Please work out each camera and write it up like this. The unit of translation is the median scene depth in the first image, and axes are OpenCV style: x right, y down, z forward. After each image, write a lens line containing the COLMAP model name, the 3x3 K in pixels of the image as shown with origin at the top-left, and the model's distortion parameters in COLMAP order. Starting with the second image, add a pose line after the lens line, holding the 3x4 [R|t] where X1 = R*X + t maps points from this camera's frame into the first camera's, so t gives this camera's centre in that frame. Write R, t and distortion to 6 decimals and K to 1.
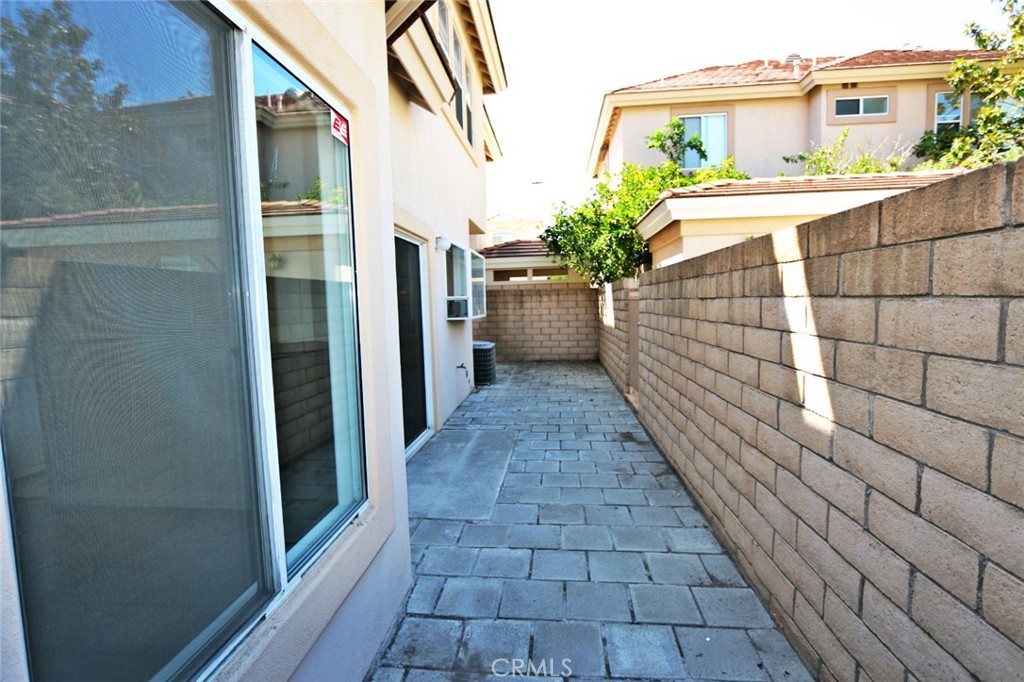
lens RADIAL K [[469.7, 0, 508.0], [0, 469.7, 345.3], [0, 0, 1]] dist [-0.018184, 0.002564]
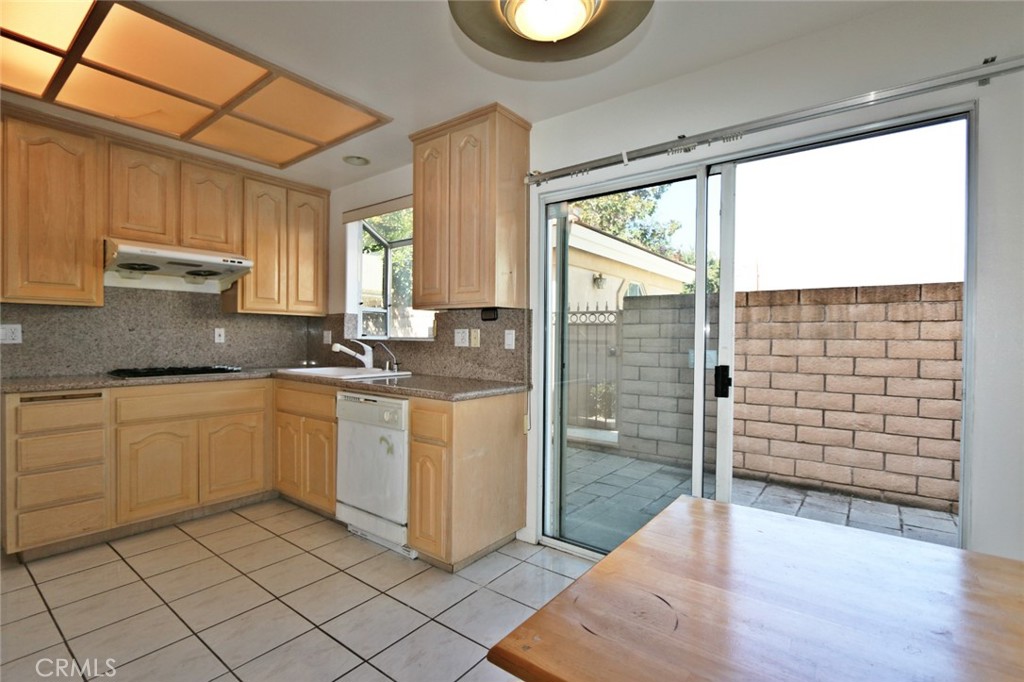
lens RADIAL K [[469.7, 0, 512.7], [0, 469.7, 341.3], [0, 0, 1]] dist [-0.018184, 0.002564]
pose [[0.522971, 0.026989, 0.851923, -0.936459], [0.039788, 0.997636, -0.056030, -0.046006], [-0.851421, 0.063199, 0.520661, 0.960092]]
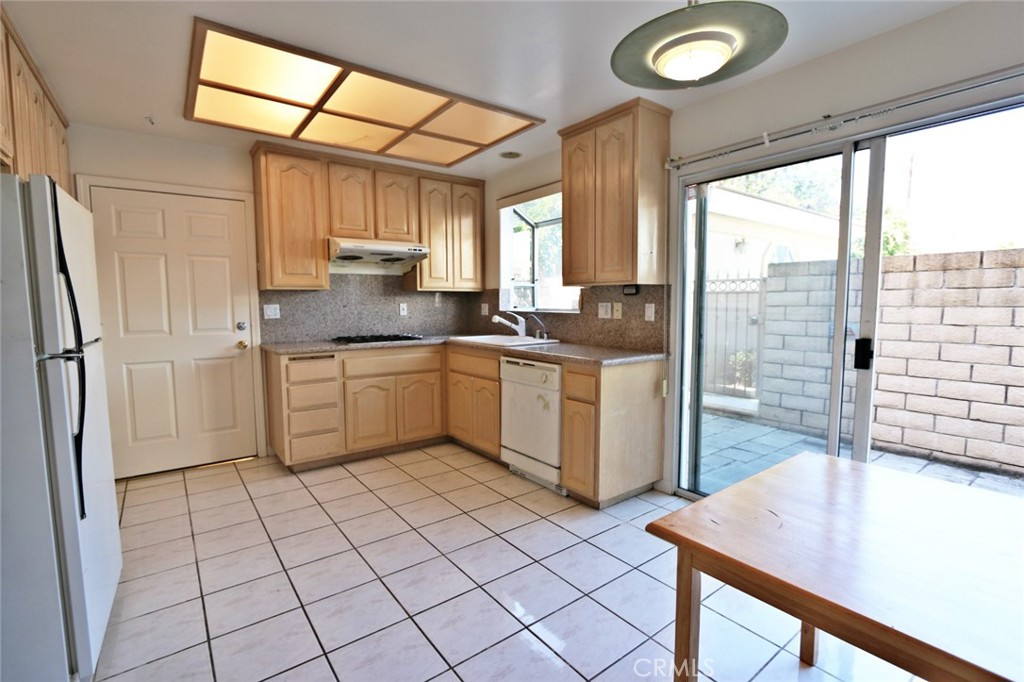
lens RADIAL K [[469.7, 0, 514.9], [0, 469.7, 340.5], [0, 0, 1]] dist [-0.018184, 0.002564]
pose [[0.732103, -0.030133, 0.680527, -1.038918], [0.034439, 0.999381, 0.007202, -0.055449], [-0.680322, 0.018164, 0.732688, 0.910271]]
